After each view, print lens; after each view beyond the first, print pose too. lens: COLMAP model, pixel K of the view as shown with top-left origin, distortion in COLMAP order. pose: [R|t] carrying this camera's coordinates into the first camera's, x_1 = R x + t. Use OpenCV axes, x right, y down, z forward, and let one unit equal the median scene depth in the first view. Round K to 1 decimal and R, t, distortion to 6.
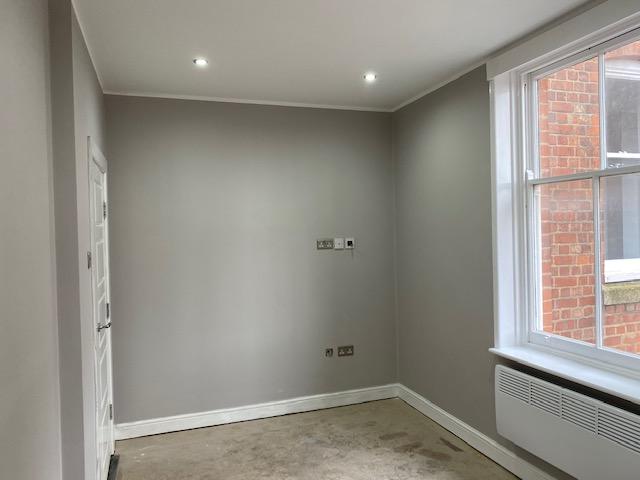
lens RADIAL K [[491.2, 0, 321.6], [0, 491.2, 236.8], [0, 0, 1]] dist [0.003511, -0.001967]
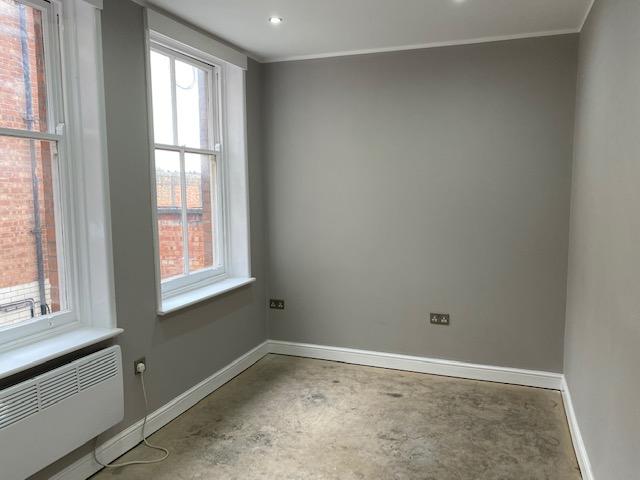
lens RADIAL K [[491.2, 0, 319.6], [0, 491.2, 243.7], [0, 0, 1]] dist [0.003511, -0.001967]
pose [[-0.761880, -0.042071, 0.646350, -0.474703], [0.035016, 0.993754, 0.105958, -0.001714], [-0.646771, 0.103360, -0.755648, 1.399589]]
